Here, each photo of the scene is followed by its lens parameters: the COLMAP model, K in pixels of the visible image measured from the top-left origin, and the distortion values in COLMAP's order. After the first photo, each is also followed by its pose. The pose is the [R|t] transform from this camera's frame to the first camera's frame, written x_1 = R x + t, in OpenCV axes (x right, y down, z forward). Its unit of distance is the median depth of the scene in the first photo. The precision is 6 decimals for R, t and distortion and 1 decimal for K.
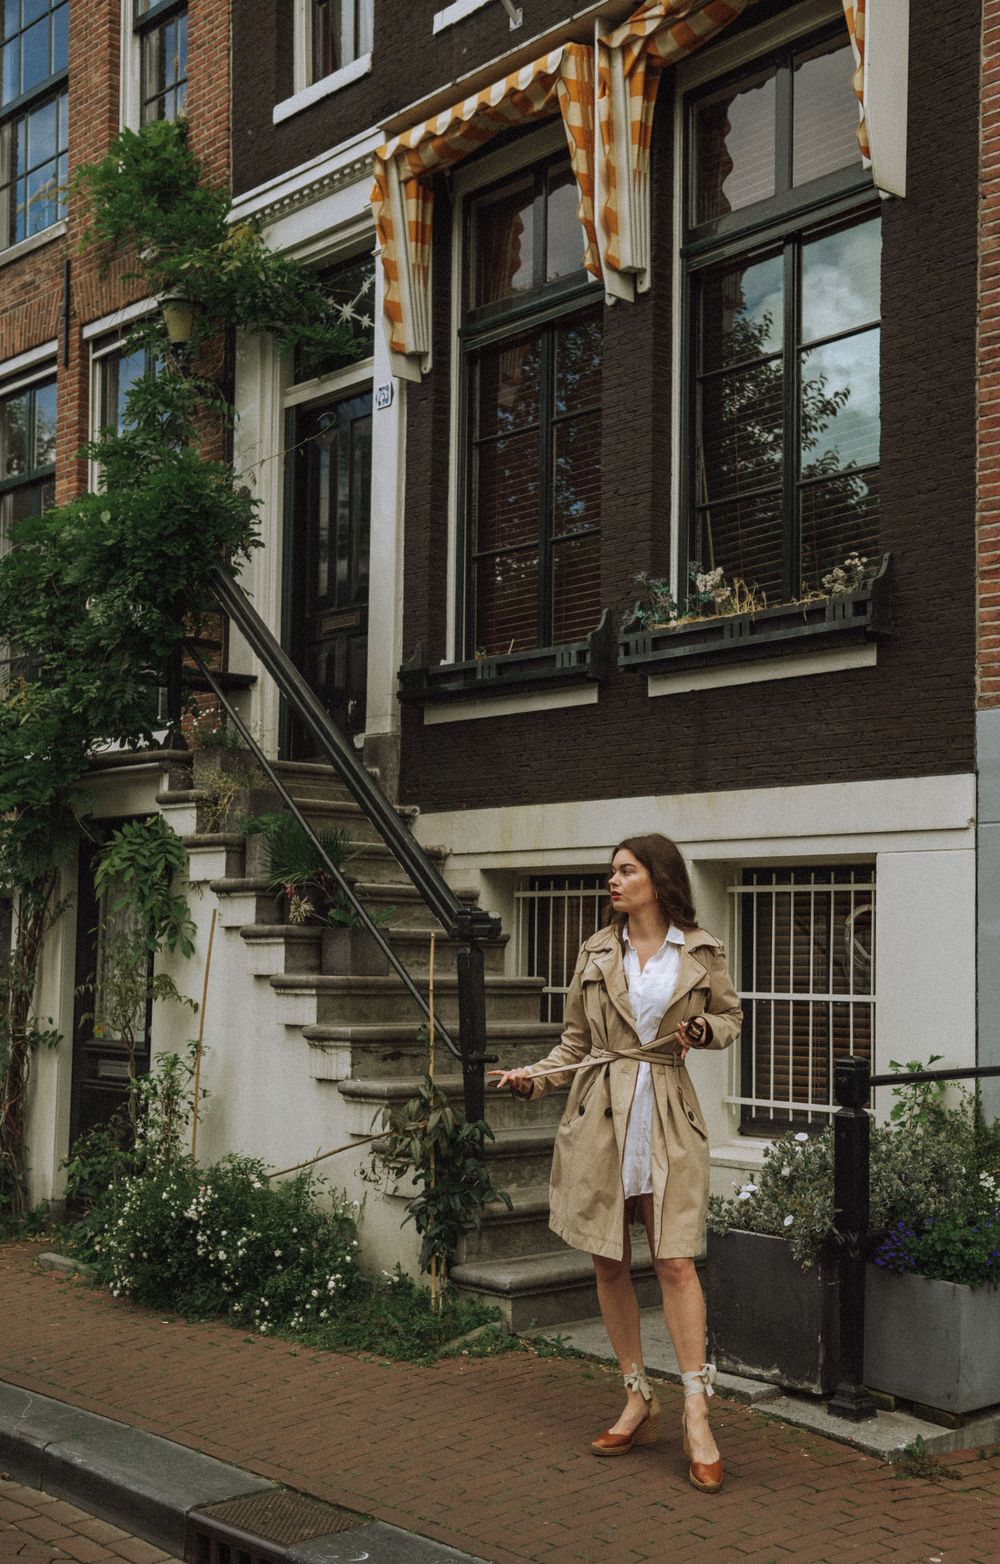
lens RADIAL K [[1802.5, 0, 499.5], [0, 1802.5, 840.9], [0, 0, 1]] dist [0.127818, -0.032837]
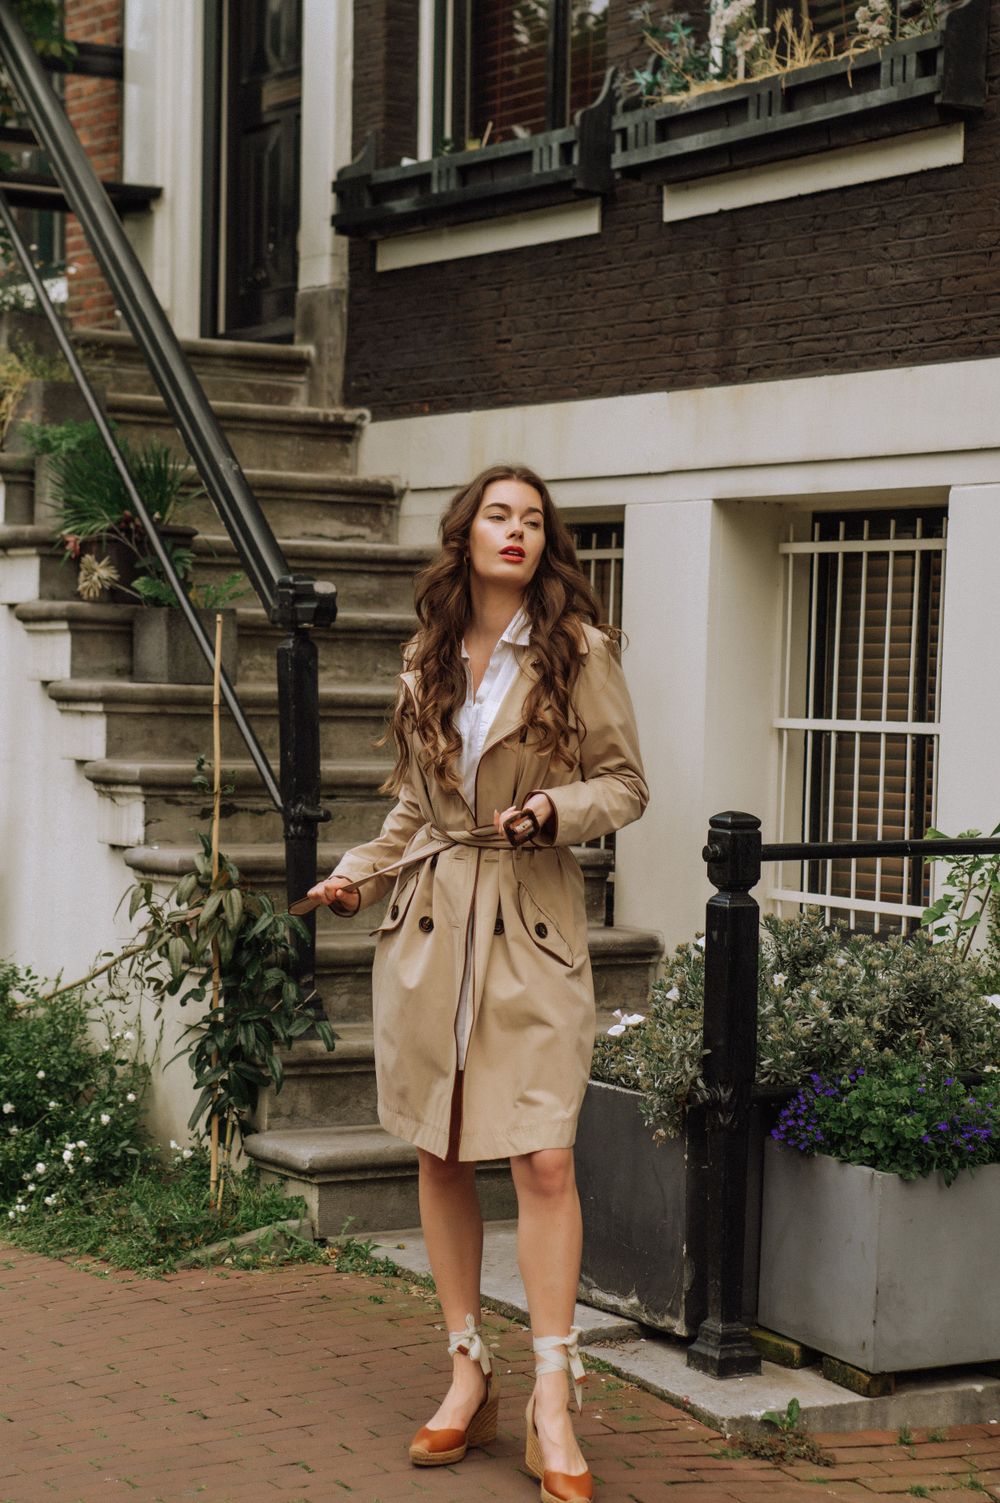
lens RADIAL K [[3333.2, 0, 500.0], [0, 3333.2, 751.5], [0, 0, 1]] dist [0.499458, -0.201781]
pose [[0.978730, 0.016231, -0.204512, 0.293279], [0.001588, 0.996236, 0.086667, -0.002894], [0.205149, -0.085148, 0.975020, -0.124298]]
